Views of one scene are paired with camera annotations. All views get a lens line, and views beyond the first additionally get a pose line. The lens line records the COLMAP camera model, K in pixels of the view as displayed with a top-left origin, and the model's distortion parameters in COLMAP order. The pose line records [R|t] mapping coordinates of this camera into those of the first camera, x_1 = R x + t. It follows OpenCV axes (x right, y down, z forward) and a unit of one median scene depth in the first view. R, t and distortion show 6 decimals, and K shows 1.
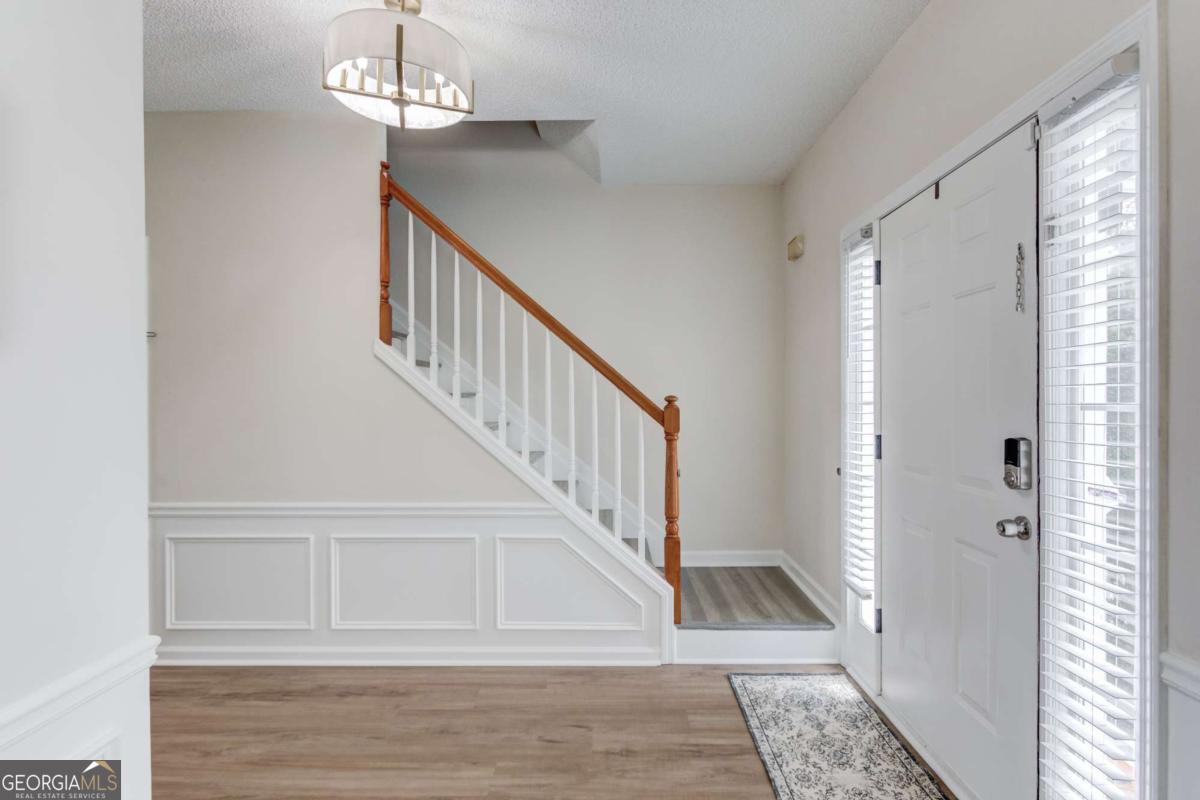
lens RADIAL K [[573.5, 0, 599.1], [0, 573.5, 396.7], [0, 0, 1]] dist [0.015705, 0.000501]
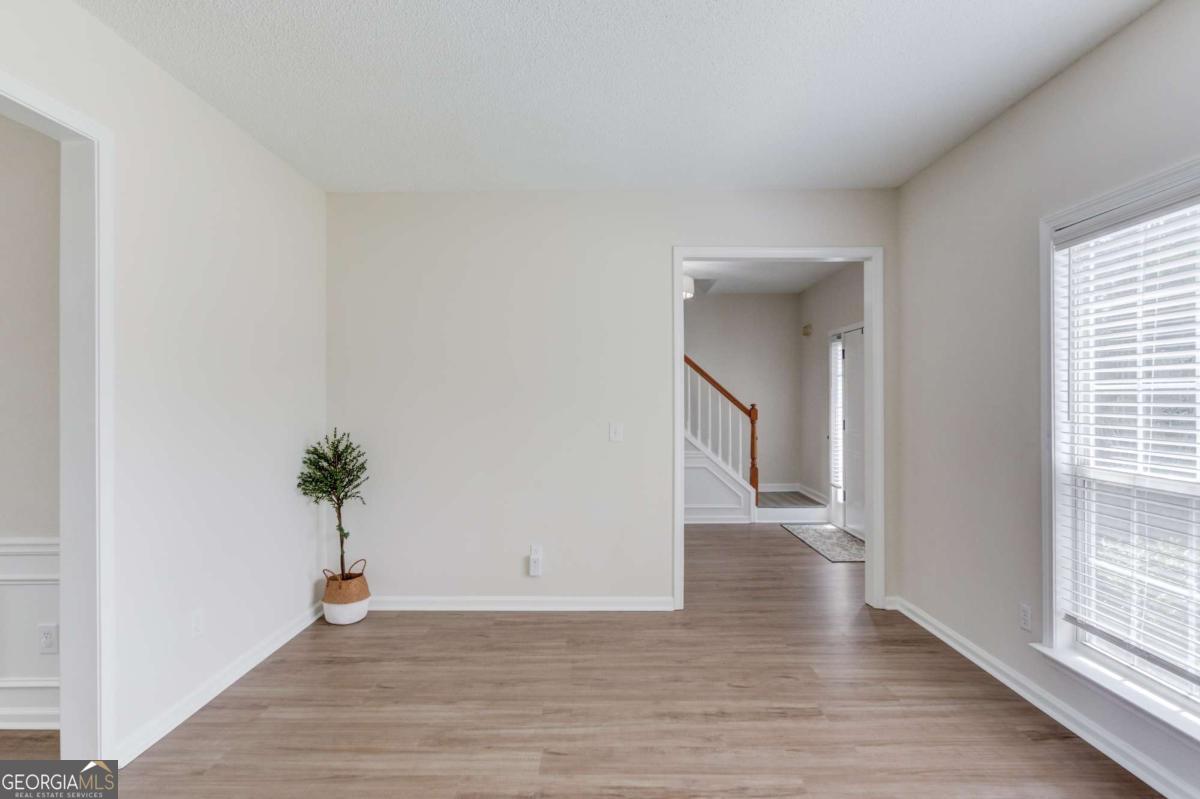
lens RADIAL K [[573.5, 0, 600.1], [0, 573.5, 400.9], [0, 0, 1]] dist [0.015705, 0.000501]
pose [[0.999360, 0.004242, 0.035508, -0.553700], [-0.003566, 0.999812, -0.019071, 0.032475], [-0.035582, 0.018932, 0.999187, -1.219479]]
